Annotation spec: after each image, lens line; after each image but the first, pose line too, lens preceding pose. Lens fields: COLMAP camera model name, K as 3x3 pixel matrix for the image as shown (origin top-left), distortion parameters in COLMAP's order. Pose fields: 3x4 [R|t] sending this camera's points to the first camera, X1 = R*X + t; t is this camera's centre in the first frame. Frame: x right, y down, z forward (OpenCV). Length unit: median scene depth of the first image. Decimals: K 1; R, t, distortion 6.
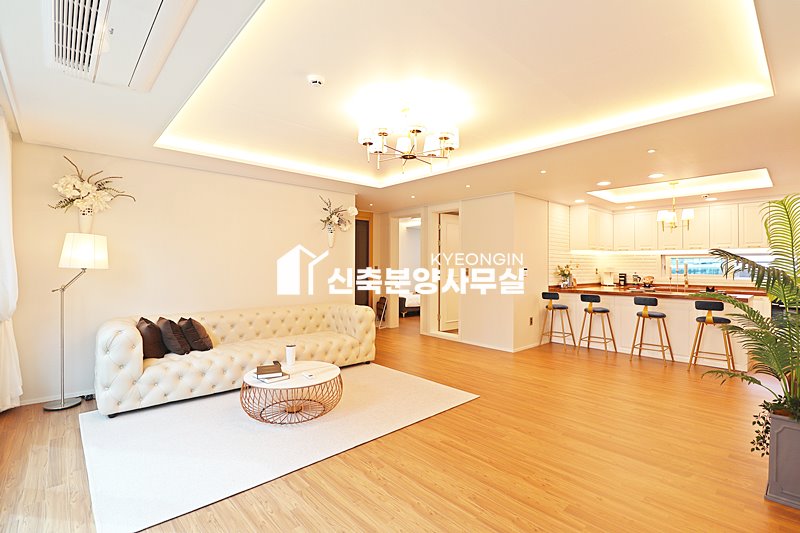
lens RADIAL K [[371.6, 0, 392.5], [0, 371.6, 263.5], [0, 0, 1]] dist [-0.008136, -0.005774]
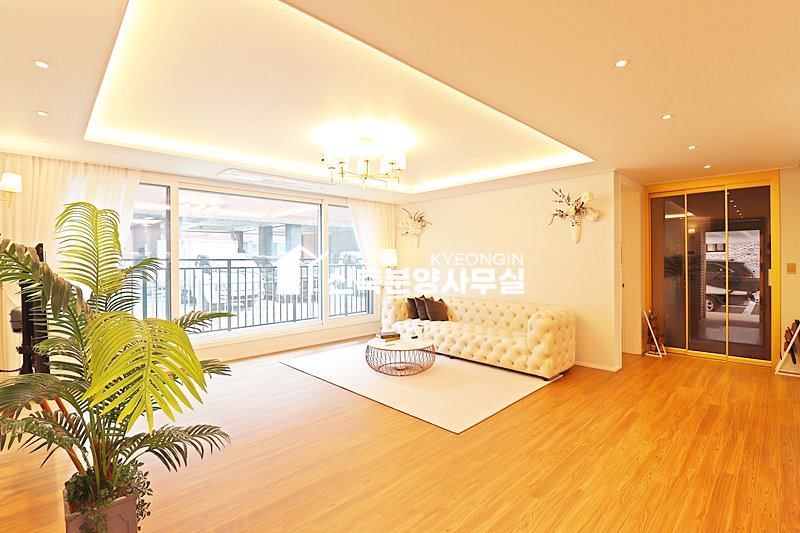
lens RADIAL K [[371.6, 0, 400.5], [0, 371.6, 269.5], [0, 0, 1]] dist [-0.008136, -0.005774]
pose [[0.027231, 0.017478, -0.999476, 0.908904], [0.020990, 0.999617, 0.018052, -0.003956], [0.999409, -0.021471, 0.026853, 0.779761]]
